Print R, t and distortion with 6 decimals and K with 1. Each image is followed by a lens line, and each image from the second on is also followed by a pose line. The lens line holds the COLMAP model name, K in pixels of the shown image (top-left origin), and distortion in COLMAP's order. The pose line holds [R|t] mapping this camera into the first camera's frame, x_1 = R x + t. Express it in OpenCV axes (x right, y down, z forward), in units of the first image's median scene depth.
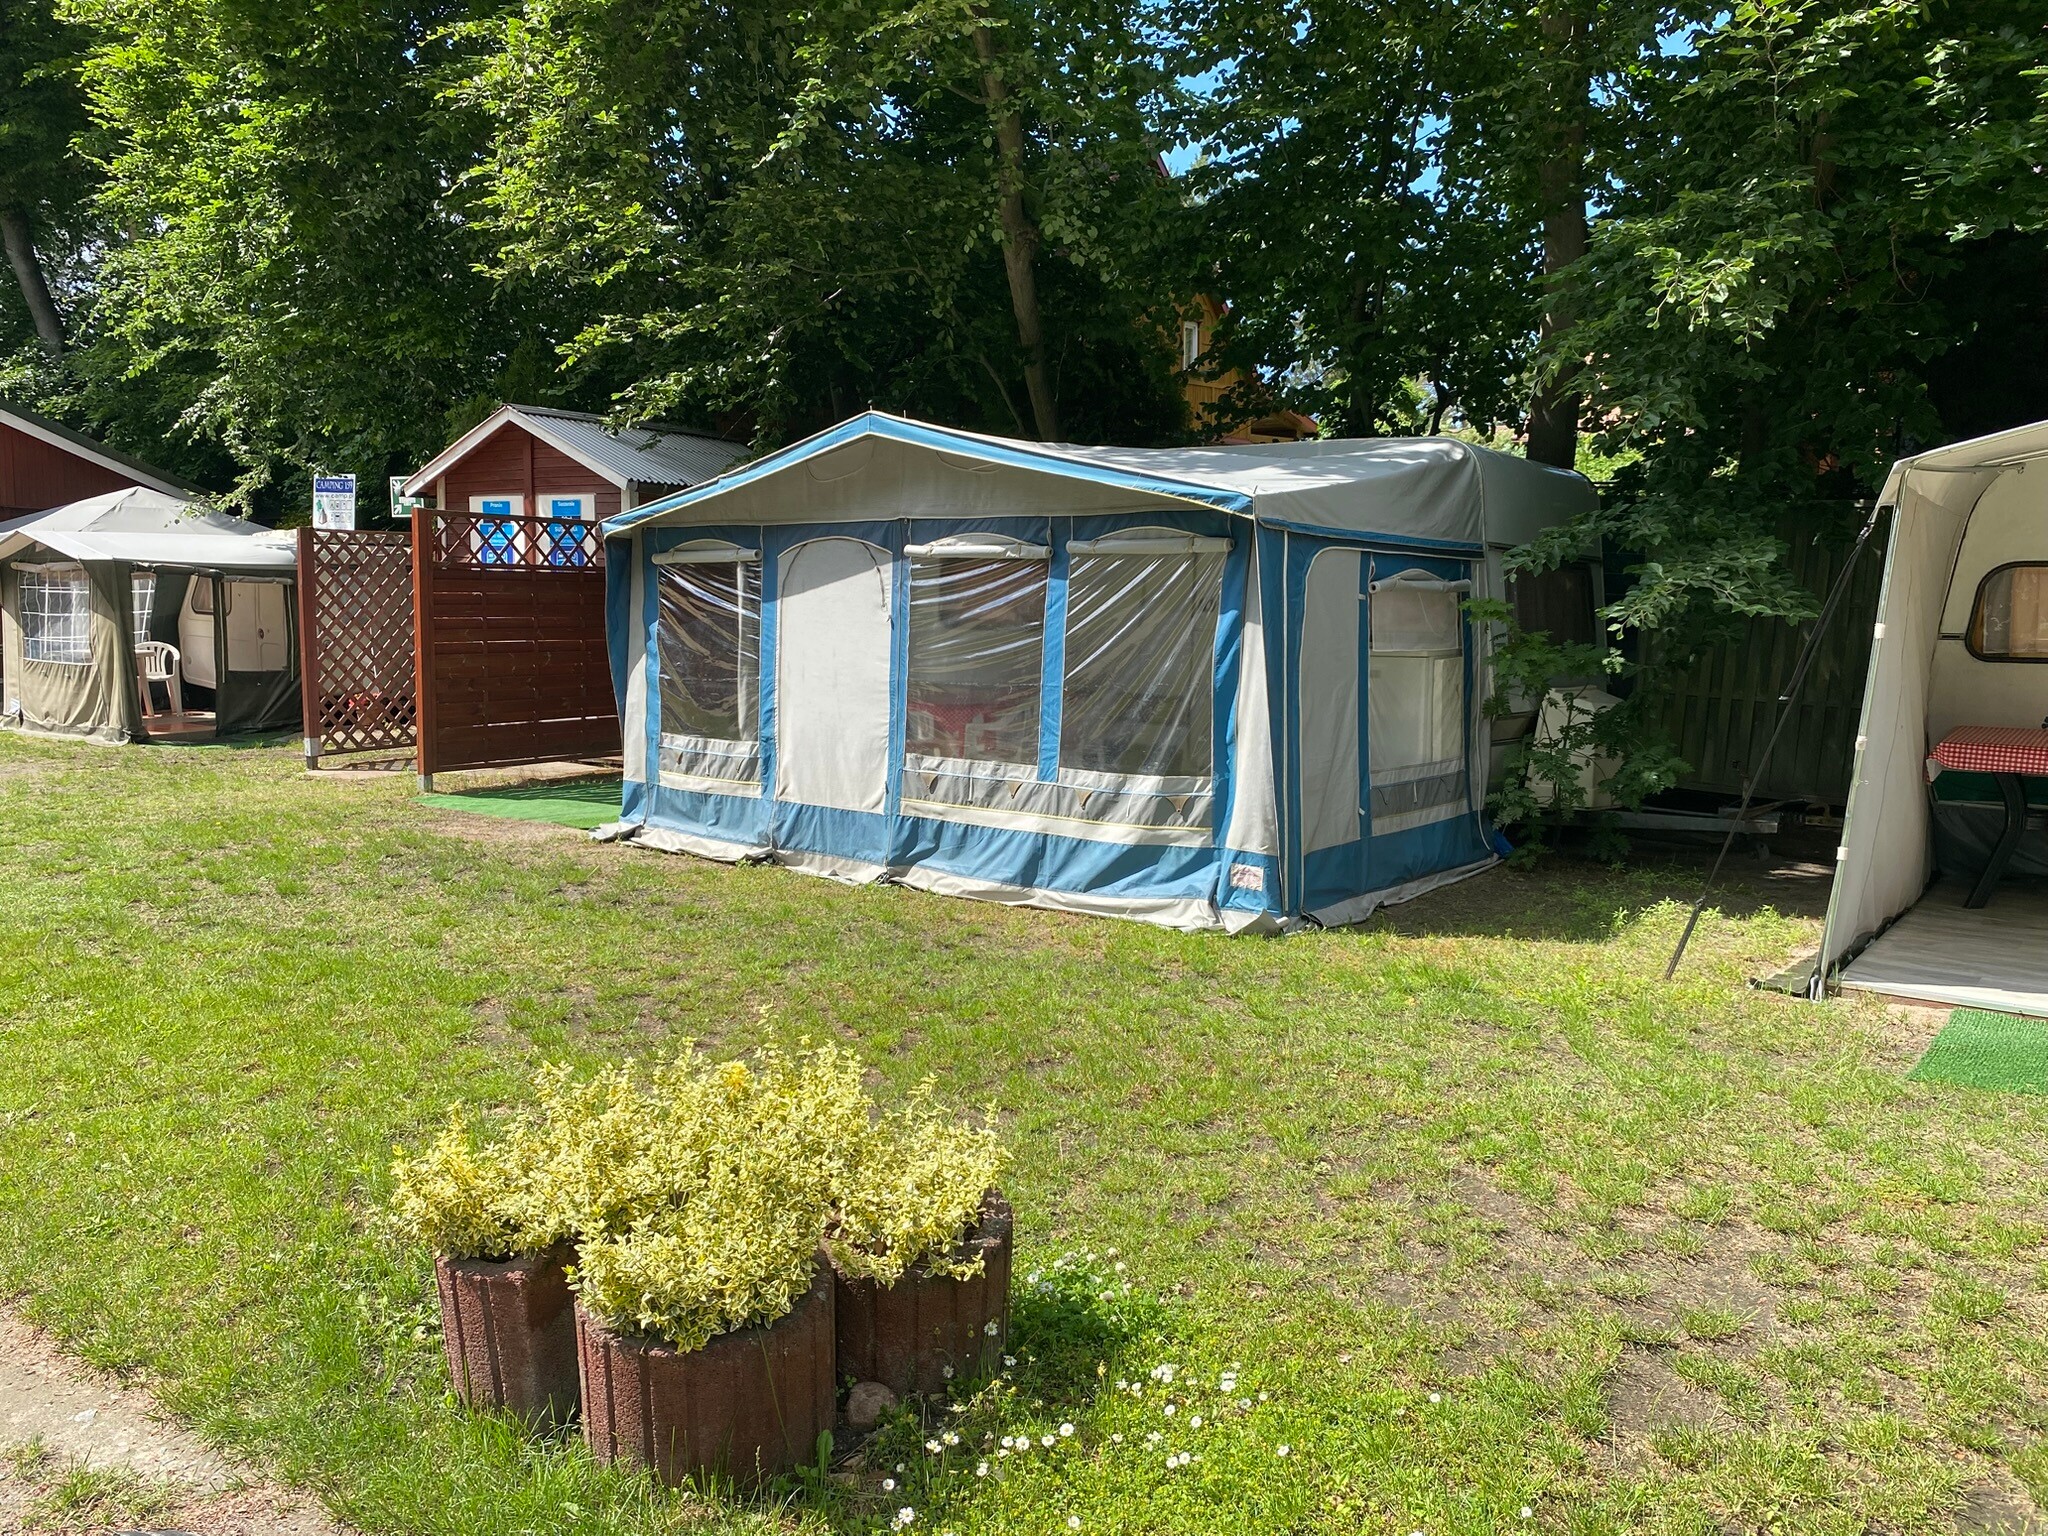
lens RADIAL K [[1542.4, 0, 1014.6], [0, 1542.4, 765.8], [0, 0, 1]] dist [0.035634, -0.029940]
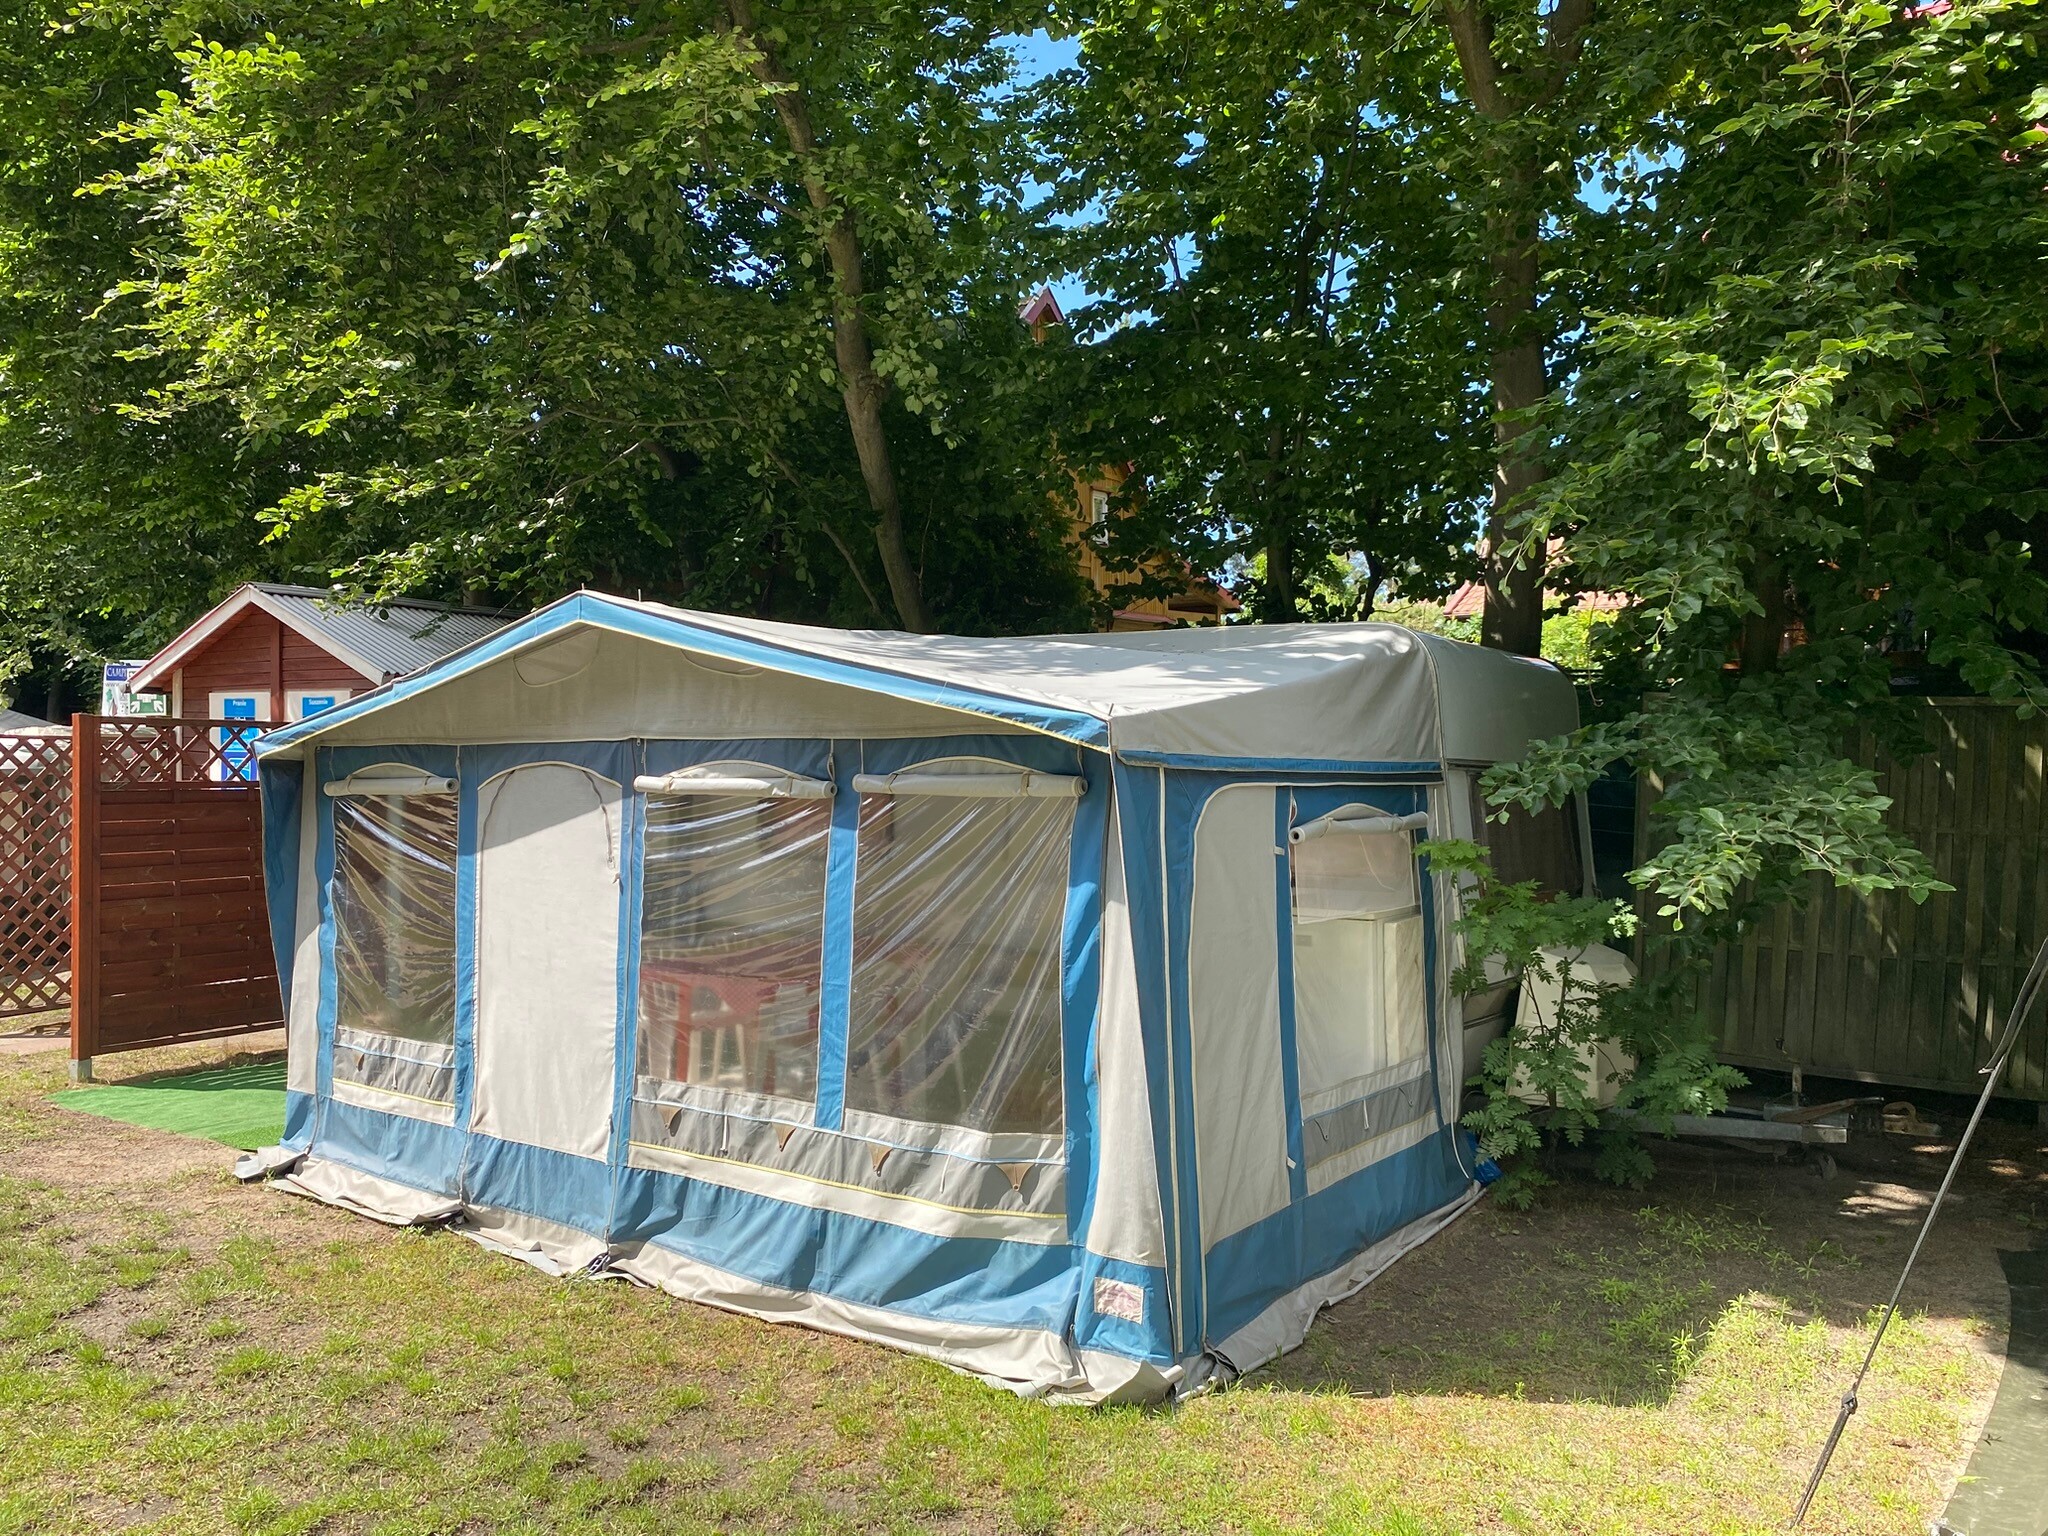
lens RADIAL K [[1542.4, 0, 1028.2], [0, 1542.4, 761.5], [0, 0, 1]] dist [0.035634, -0.029940]
pose [[0.998745, -0.008810, 0.049308, 0.069413], [0.014279, 0.993640, -0.111692, -0.066015], [-0.048010, 0.112256, 0.992519, 0.279313]]
